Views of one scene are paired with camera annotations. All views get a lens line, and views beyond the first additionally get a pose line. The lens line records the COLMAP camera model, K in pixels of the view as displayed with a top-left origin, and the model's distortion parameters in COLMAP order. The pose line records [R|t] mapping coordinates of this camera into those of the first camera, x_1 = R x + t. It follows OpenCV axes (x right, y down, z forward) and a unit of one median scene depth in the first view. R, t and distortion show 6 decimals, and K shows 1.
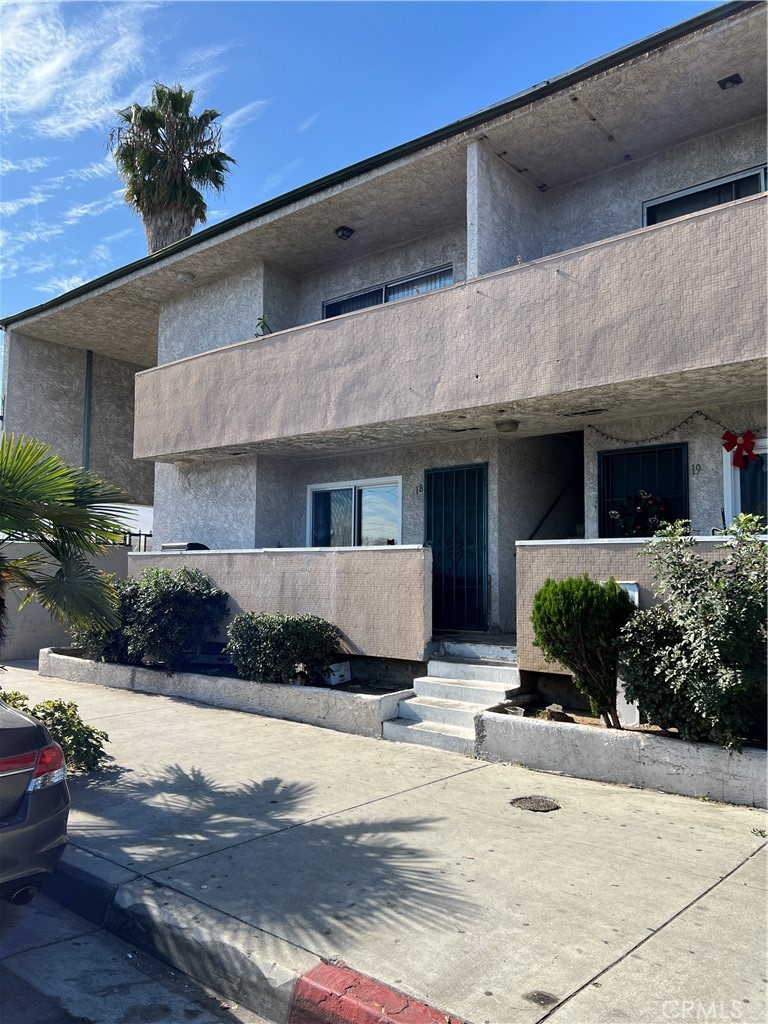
lens RADIAL K [[766.1, 0, 381.2], [0, 766.1, 513.0], [0, 0, 1]] dist [0.090538, -0.135685]
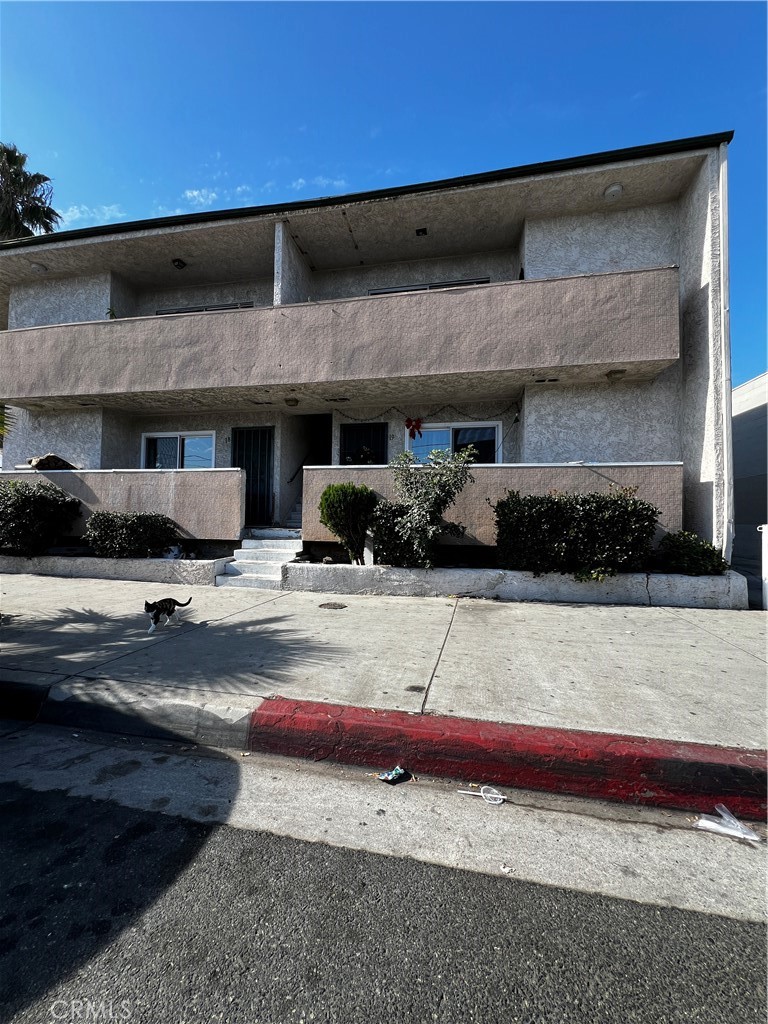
lens RADIAL K [[409.8, 0, 380.8], [0, 409.8, 509.9], [0, 0, 1]] dist [-0.001358, 0.000041]
pose [[0.877477, 0.019590, 0.479218, -0.091511], [-0.046800, 0.997895, 0.044902, 0.073324], [-0.477330, -0.061828, 0.876547, 0.104676]]
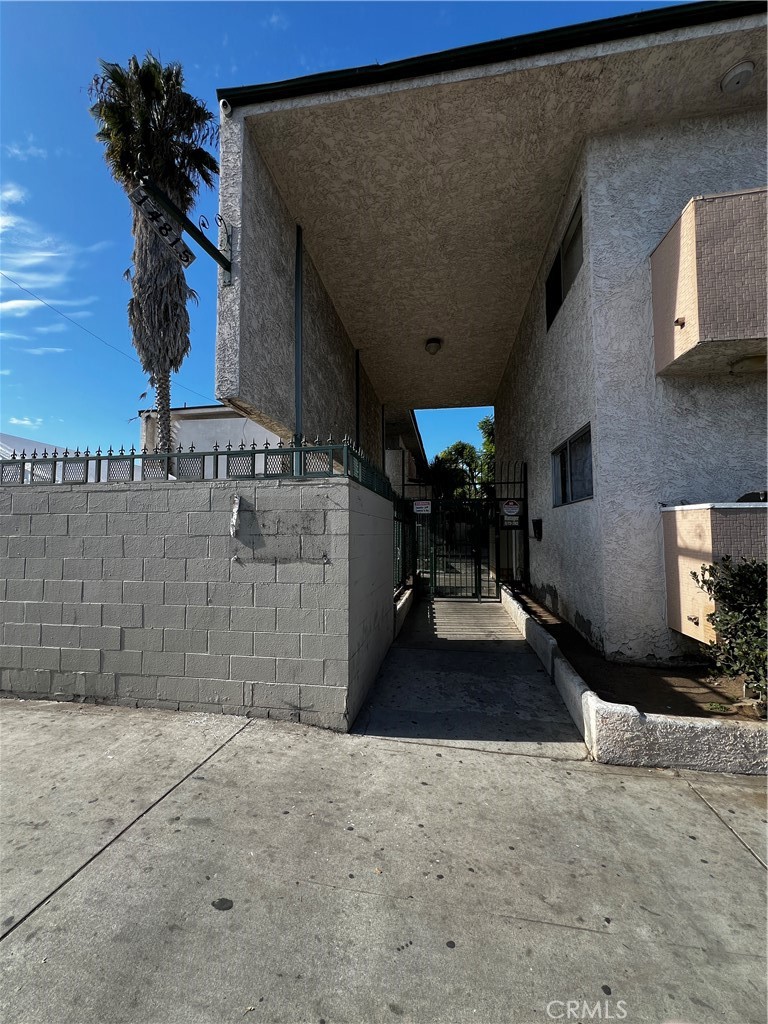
lens RADIAL K [[409.8, 0, 380.8], [0, 409.8, 509.9], [0, 0, 1]] dist [-0.001358, 0.000041]
pose [[0.859536, 0.018278, 0.510748, -0.939887], [-0.031099, 0.999379, 0.016572, 0.079797], [-0.510128, -0.030128, 0.859571, 1.185059]]
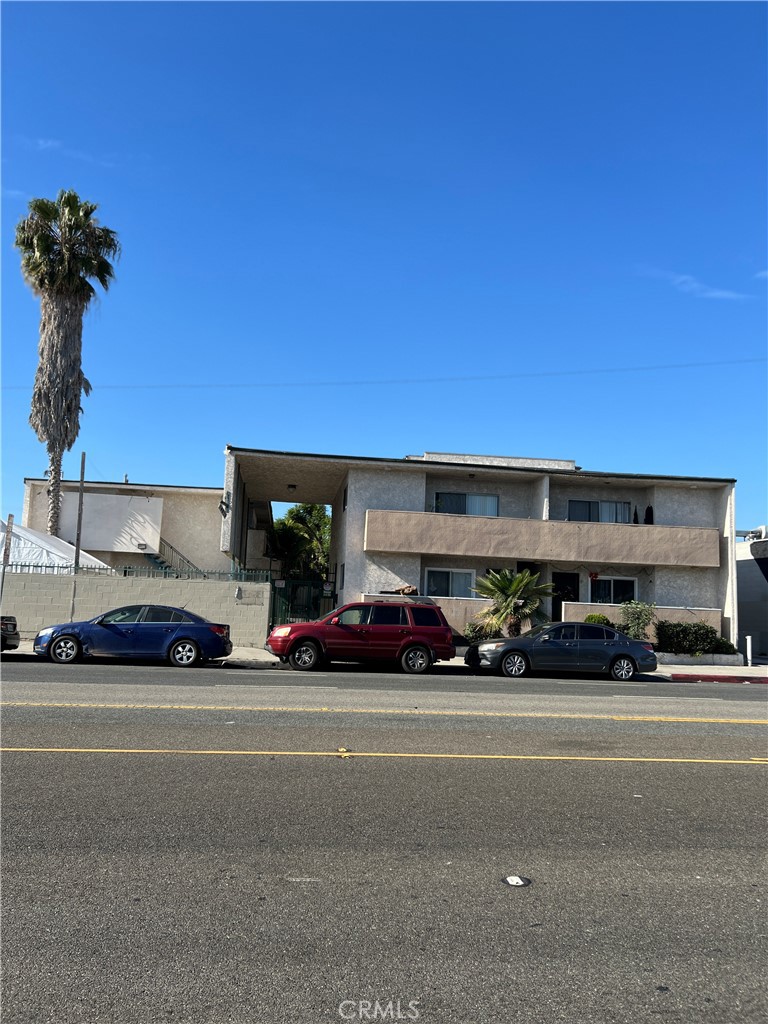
lens RADIAL K [[778.7, 0, 384.0], [0, 778.7, 512.0], [0, 0, 1]] dist [0.056369, -0.066173]
pose [[0.678580, 0.106364, 0.726785, -2.572483], [-0.093745, 0.993909, -0.057931, -0.074154], [-0.728520, -0.028821, 0.684418, -0.694739]]
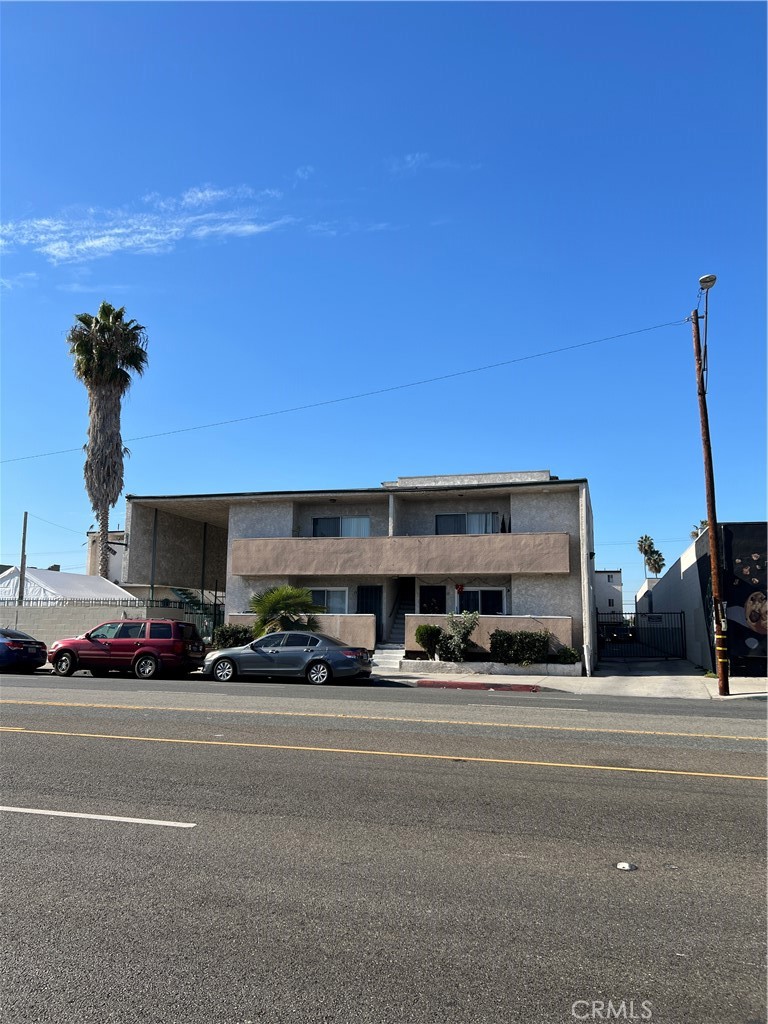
lens RADIAL K [[766.1, 0, 381.2], [0, 766.1, 513.0], [0, 0, 1]] dist [0.090538, -0.135685]
pose [[0.915589, 0.062599, 0.397213, -1.193234], [-0.038802, 0.996953, -0.067675, -0.162618], [-0.400239, 0.046550, 0.915228, -1.948211]]
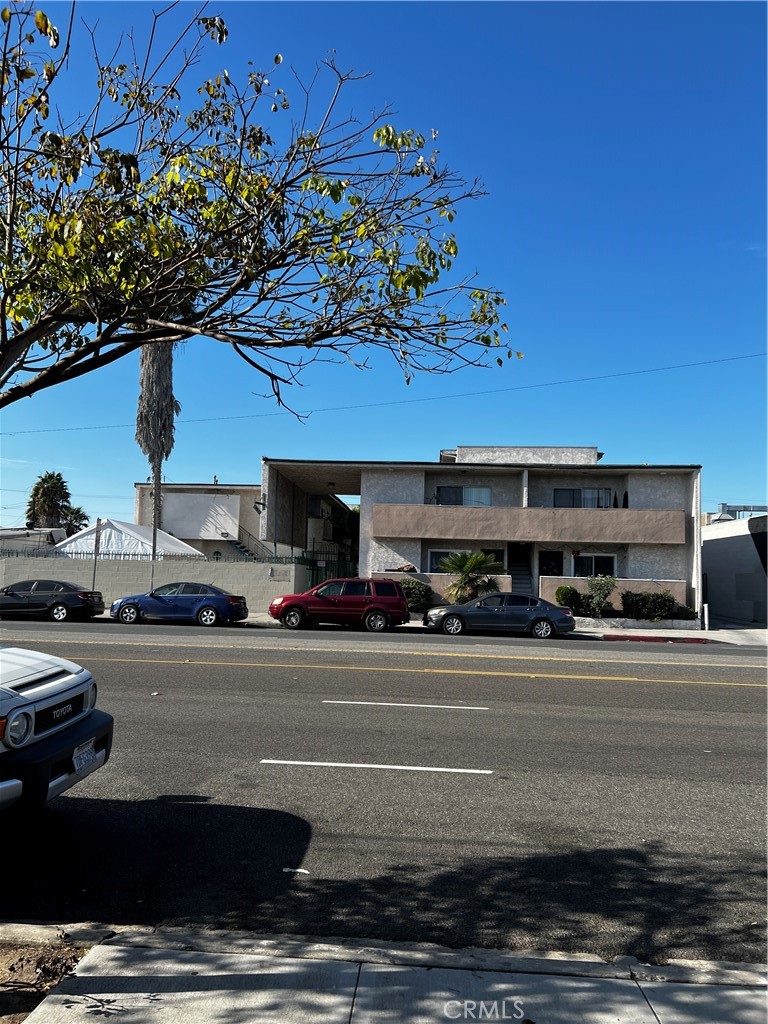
lens RADIAL K [[778.9, 0, 371.5], [0, 778.9, 515.8], [0, 0, 1]] dist [0.069345, -0.092093]
pose [[0.814966, 0.059029, 0.576494, -2.579733], [-0.068608, 0.997630, -0.005162, -0.173890], [-0.575433, -0.035345, 0.817085, -1.622020]]
